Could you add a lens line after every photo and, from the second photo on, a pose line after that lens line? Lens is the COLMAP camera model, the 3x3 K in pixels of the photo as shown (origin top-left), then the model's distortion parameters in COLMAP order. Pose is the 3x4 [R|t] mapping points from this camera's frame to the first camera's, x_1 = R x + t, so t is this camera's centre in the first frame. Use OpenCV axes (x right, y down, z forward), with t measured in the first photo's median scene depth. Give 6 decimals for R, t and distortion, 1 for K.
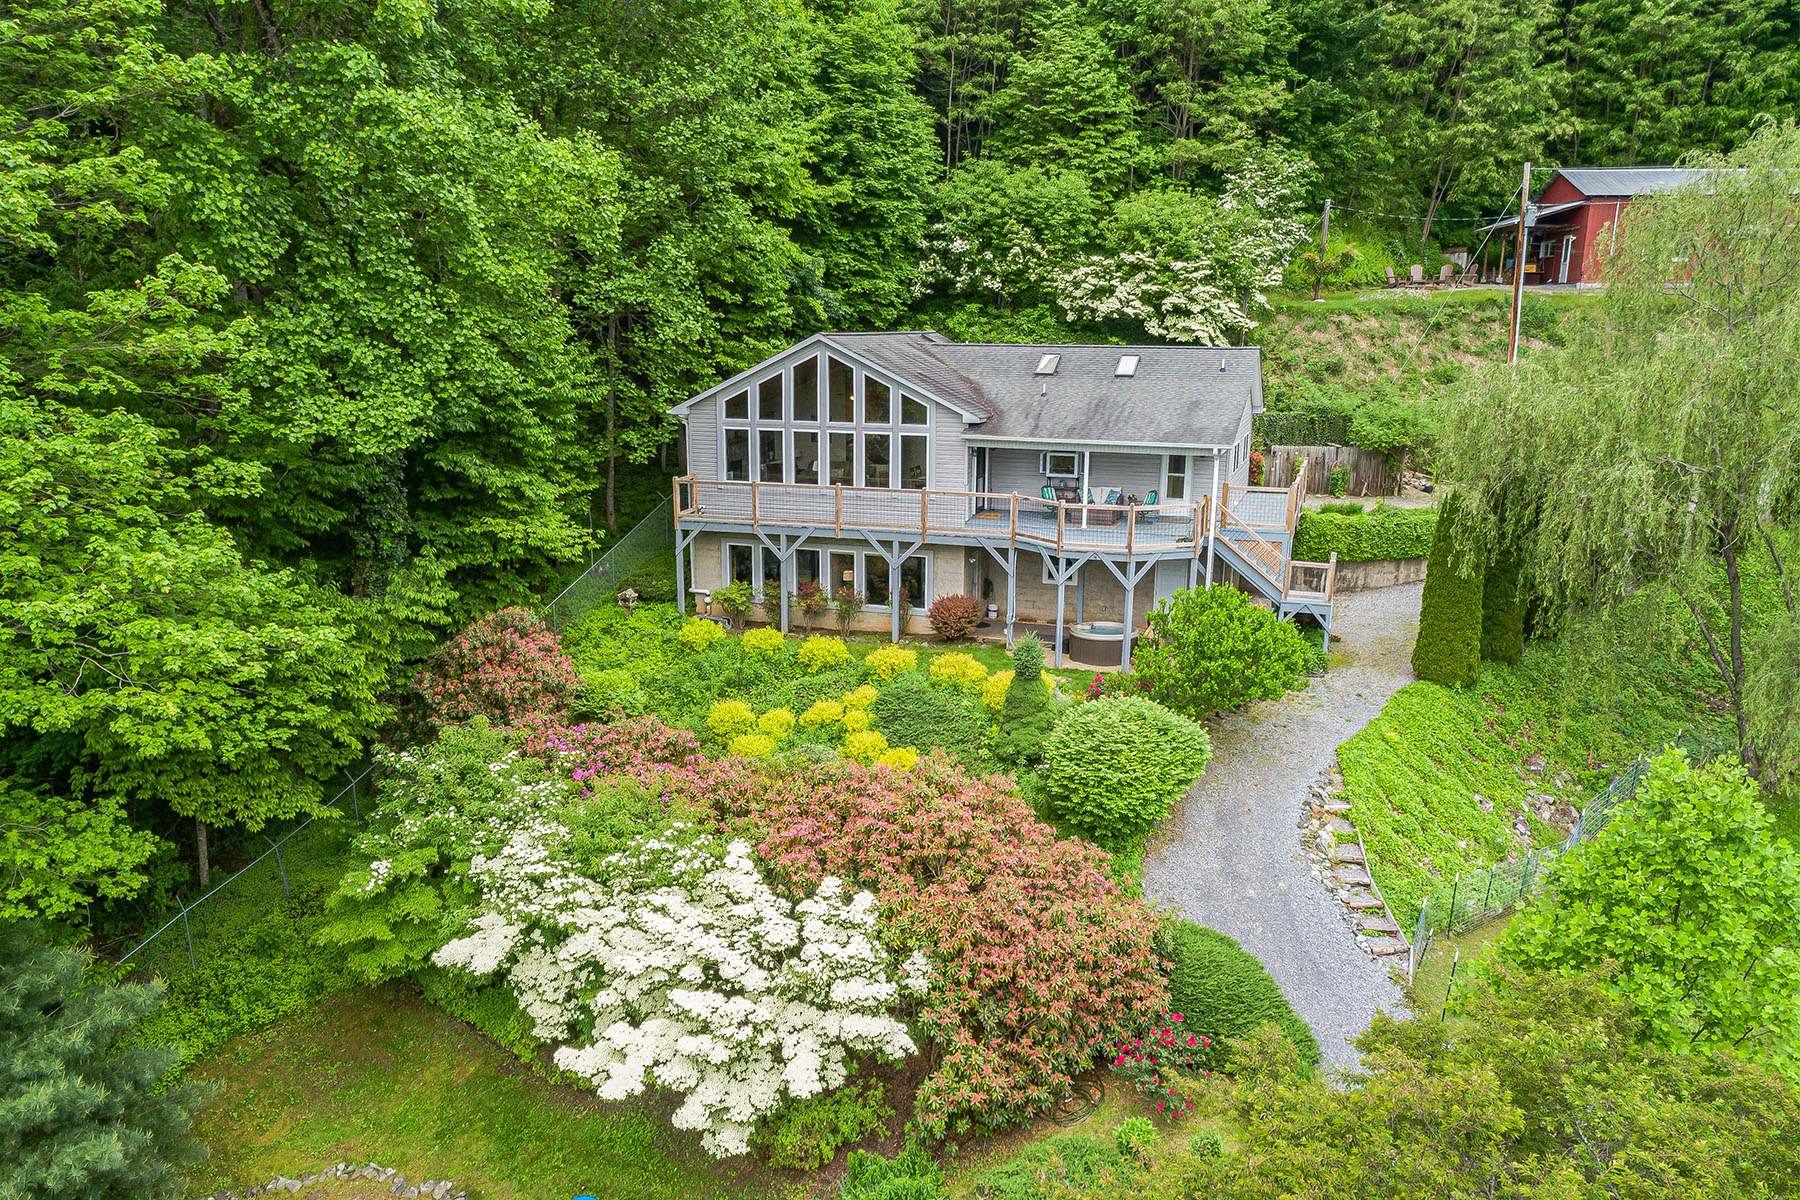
lens RADIAL K [[1369.3, 0, 897.3], [0, 1369.3, 671.3], [0, 0, 1]] dist [-0.024139, 0.010747]
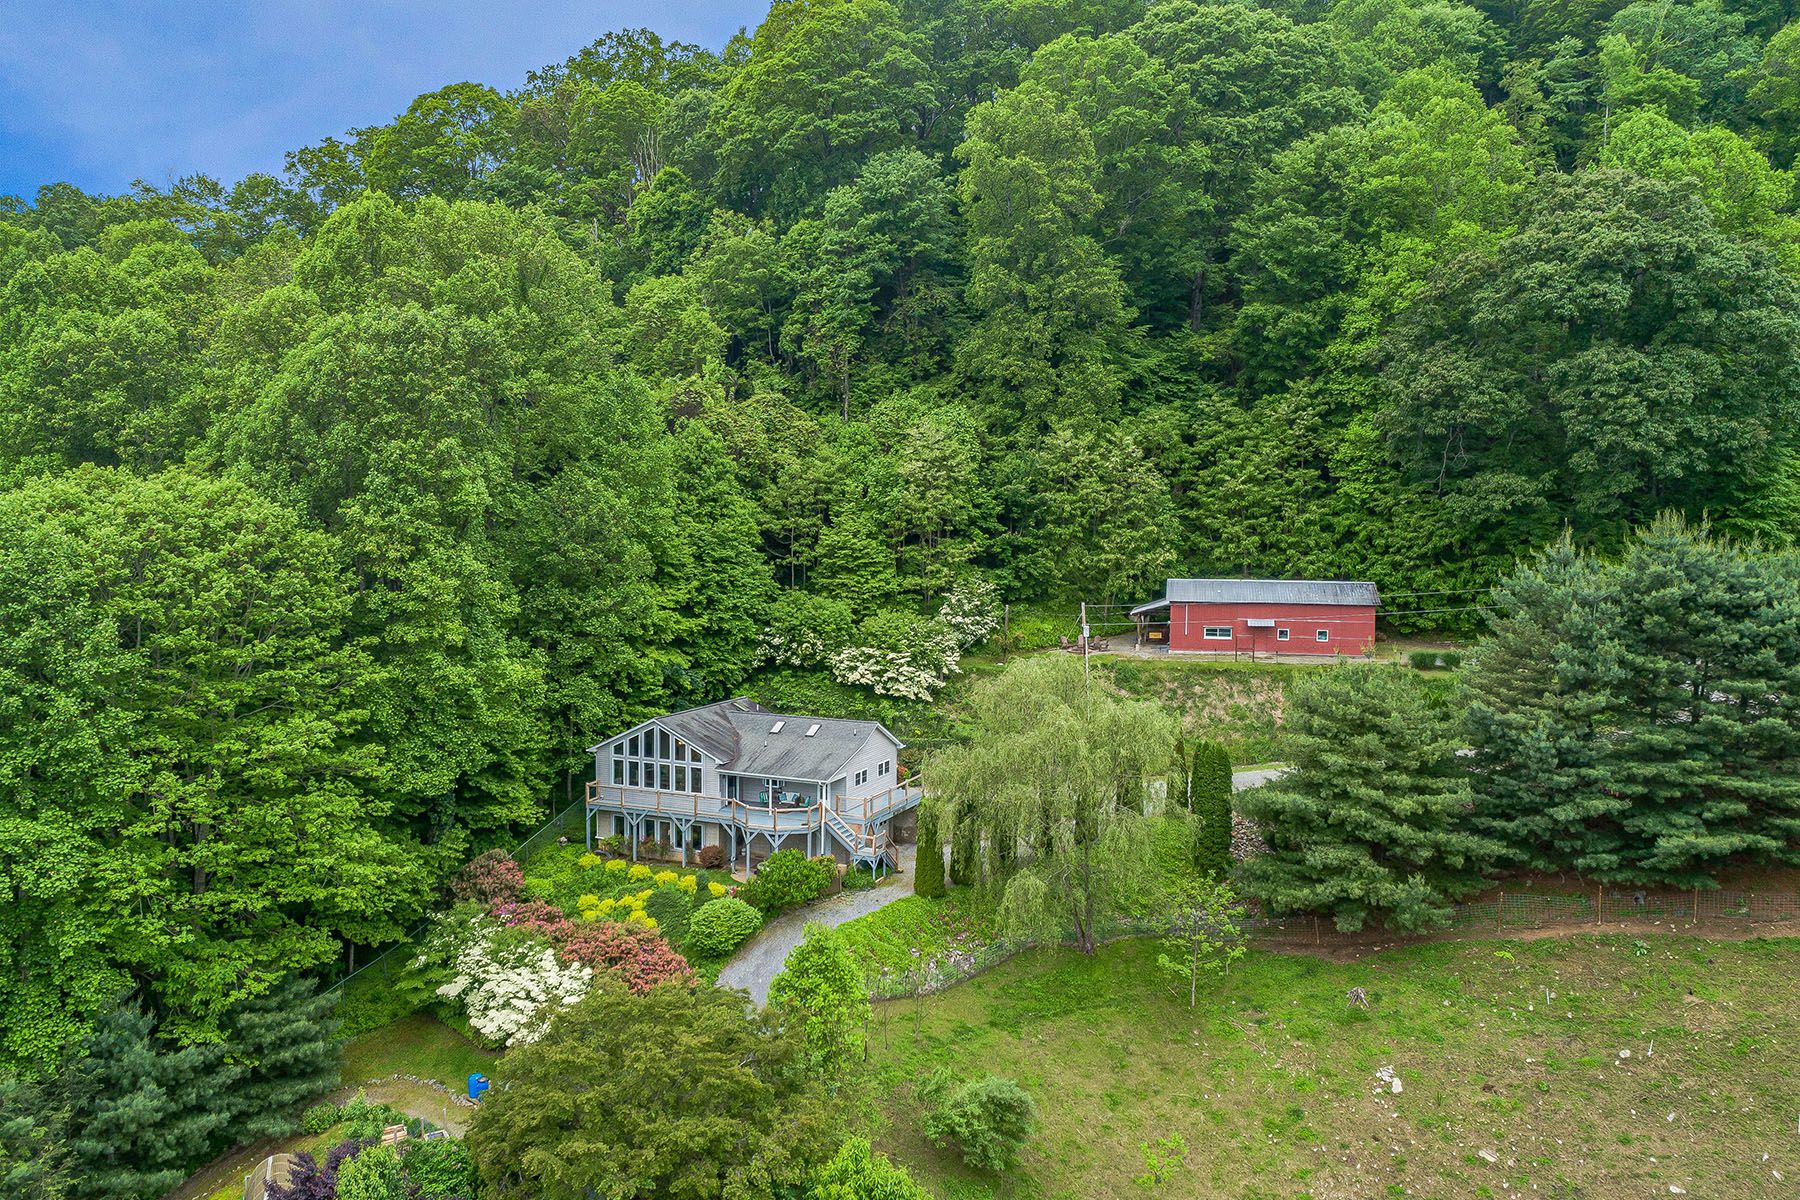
lens RADIAL K [[1369.3, 0, 909.9], [0, 1369.3, 602.0], [0, 0, 1]] dist [-0.024139, 0.010747]
pose [[0.996925, 0.009522, -0.077776, 0.493494], [-0.023687, 0.982773, -0.183295, -0.044980], [0.074691, 0.184573, 0.979977, -1.062385]]
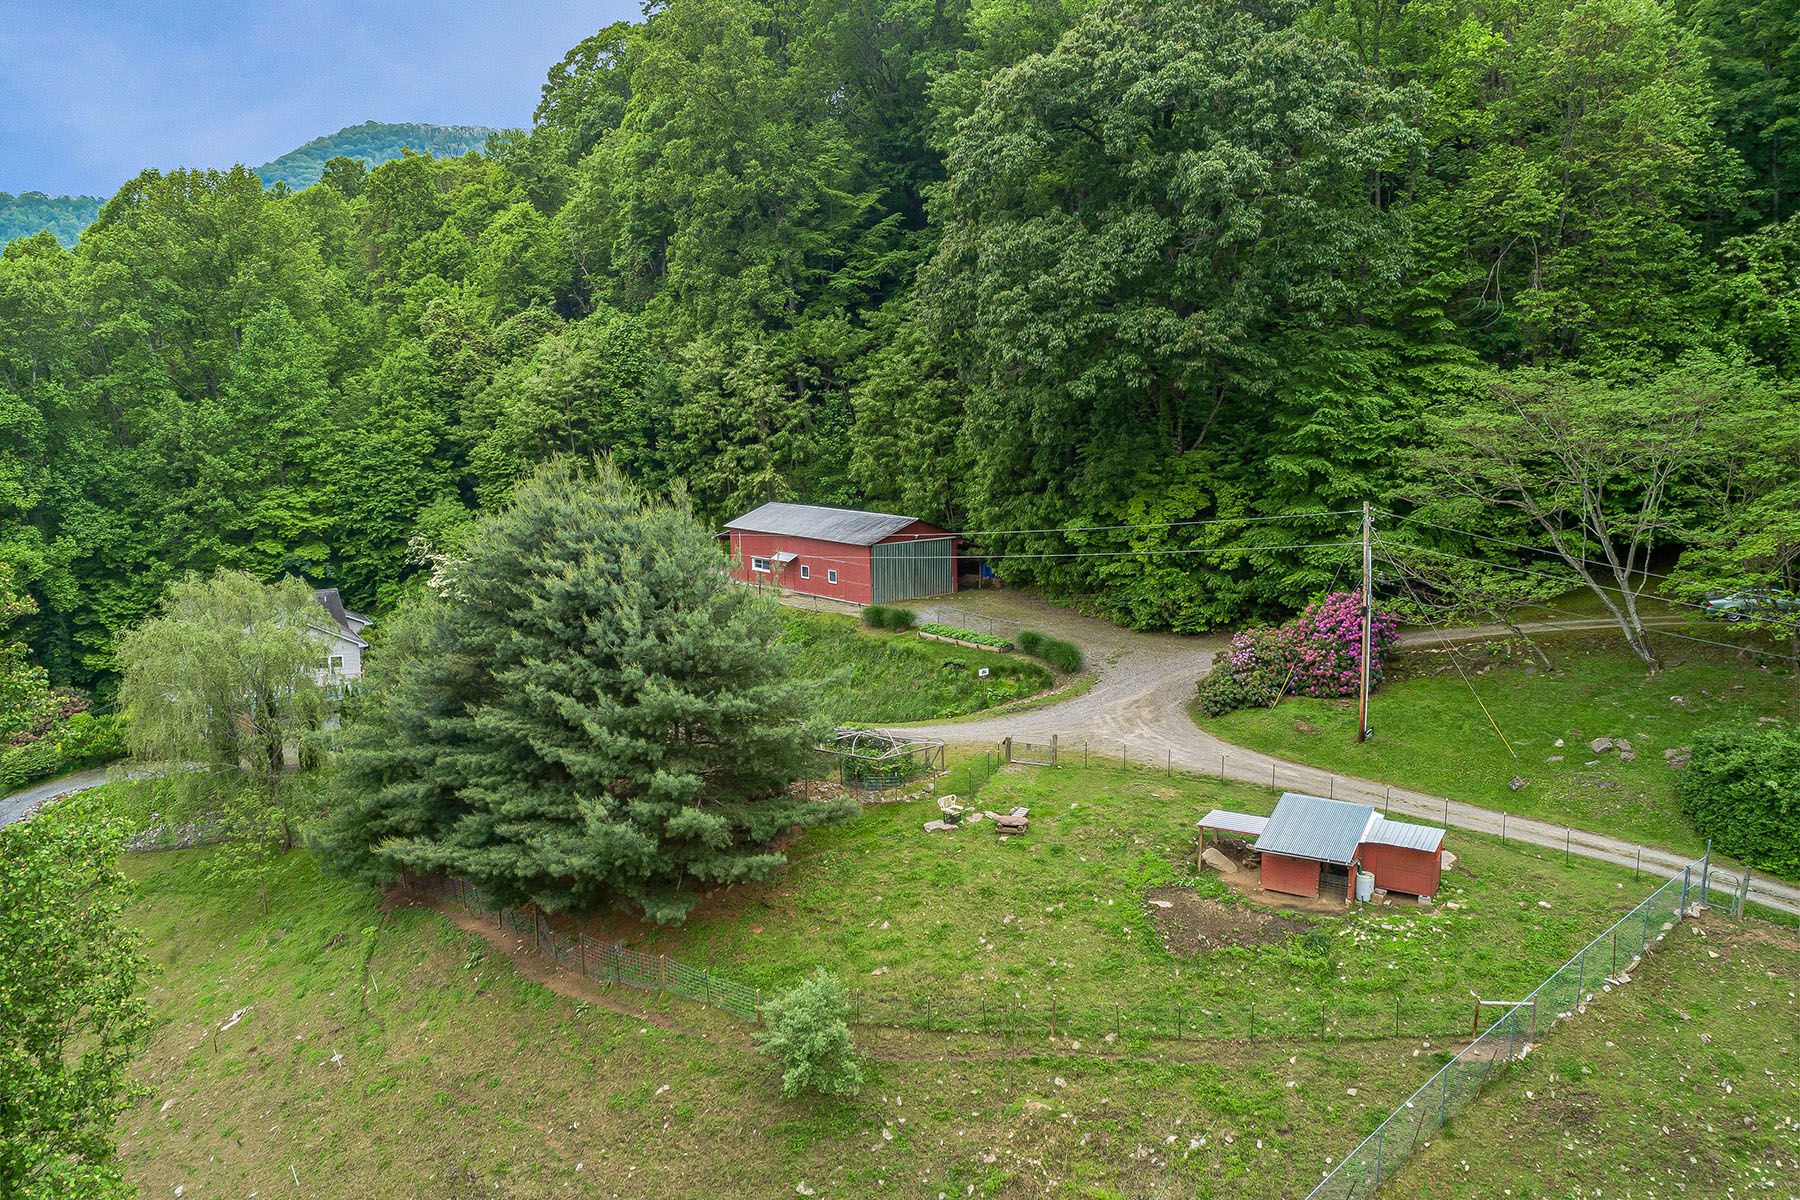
lens RADIAL K [[1369.3, 0, 905.8], [0, 1369.3, 594.0], [0, 0, 1]] dist [-0.024139, 0.010747]
pose [[0.758287, 0.100255, -0.644166, 2.591006], [-0.171702, 0.983930, -0.048987, -0.357458], [0.628903, 0.147751, 0.763316, -0.101433]]
